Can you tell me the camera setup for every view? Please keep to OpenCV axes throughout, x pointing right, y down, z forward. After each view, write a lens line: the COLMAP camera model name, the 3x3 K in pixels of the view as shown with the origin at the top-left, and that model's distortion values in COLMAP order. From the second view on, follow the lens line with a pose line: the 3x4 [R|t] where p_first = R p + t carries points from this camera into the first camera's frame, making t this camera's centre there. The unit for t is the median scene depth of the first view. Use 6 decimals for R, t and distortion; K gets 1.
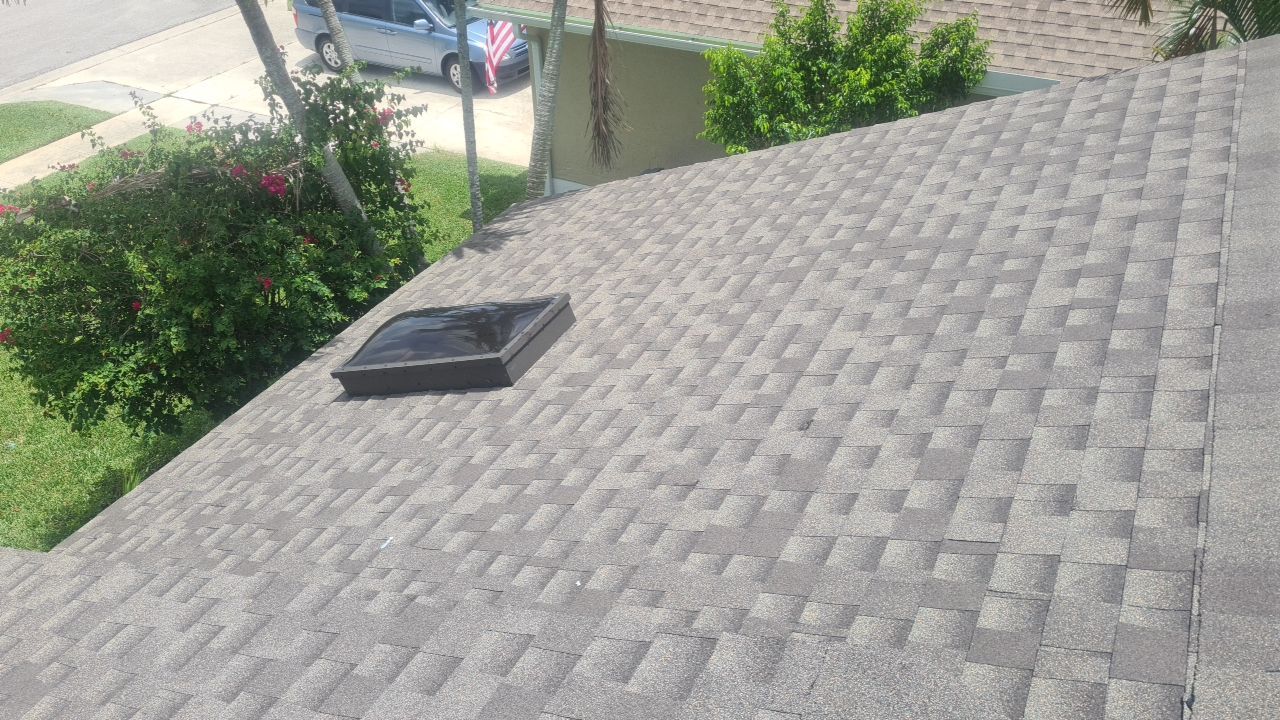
lens RADIAL K [[916.2, 0, 646.5], [0, 916.2, 322.4], [0, 0, 1]] dist [0.061053, -0.055238]
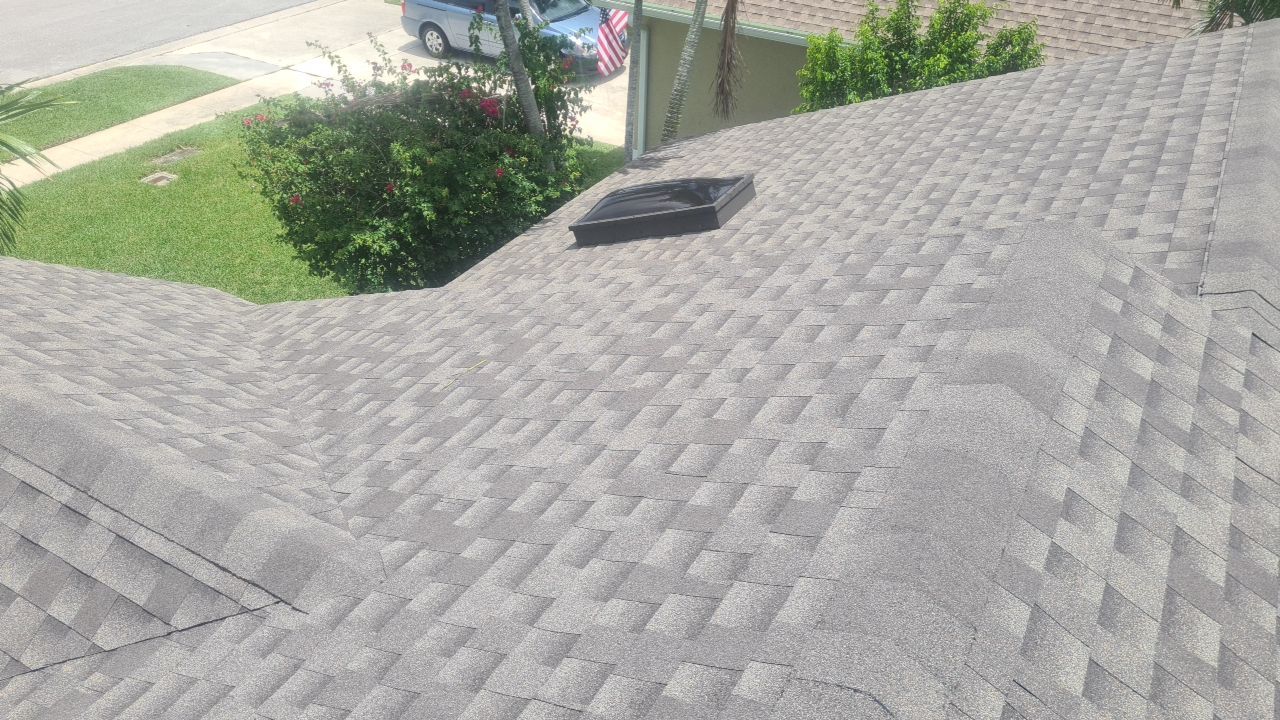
lens RADIAL K [[957.4, 0, 630.7], [0, 957.4, 344.1], [0, 0, 1]] dist [0.059272, -0.049070]
pose [[0.997999, 0.063206, 0.001971, -0.238362], [-0.063114, 0.997521, -0.031105, 0.261389], [-0.003932, 0.030918, 0.999514, -0.403367]]
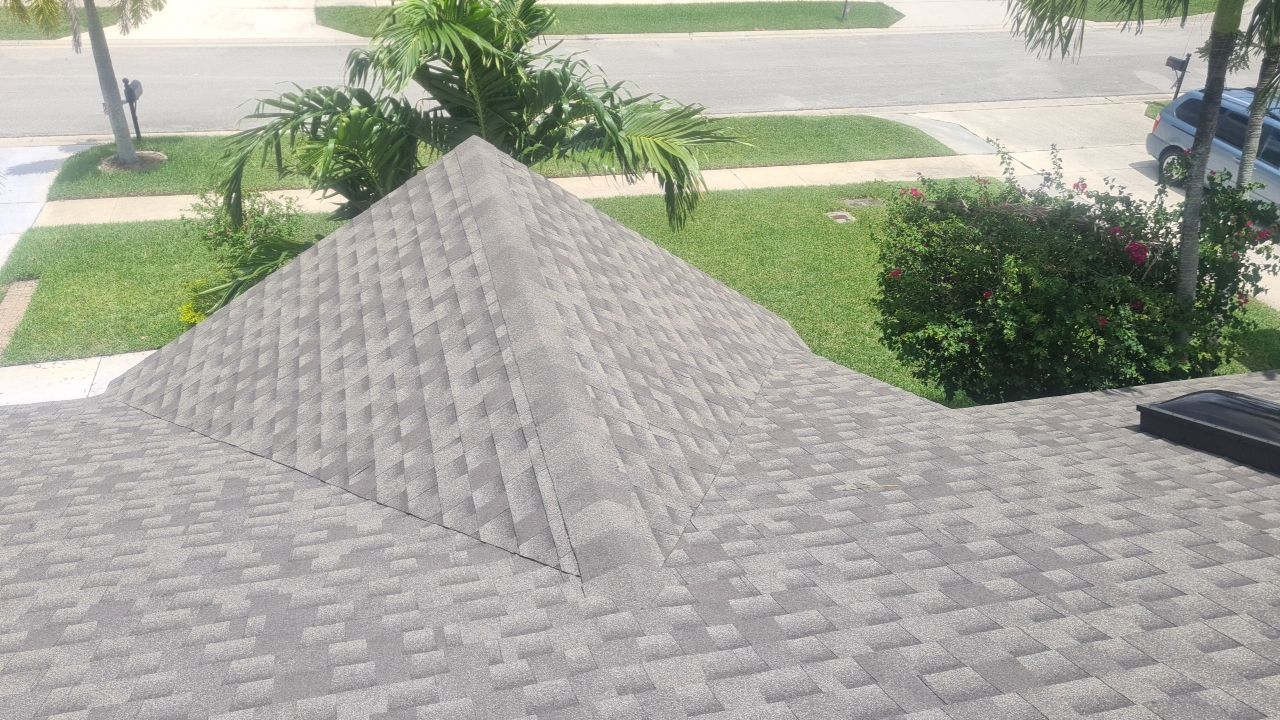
lens RADIAL K [[957.4, 0, 630.7], [0, 957.4, 344.1], [0, 0, 1]] dist [0.059272, -0.049070]
pose [[0.675801, 0.438978, -0.592108, -0.074875], [-0.482697, 0.870666, 0.094571, 0.181219], [0.557043, 0.221898, 0.800290, -0.384713]]
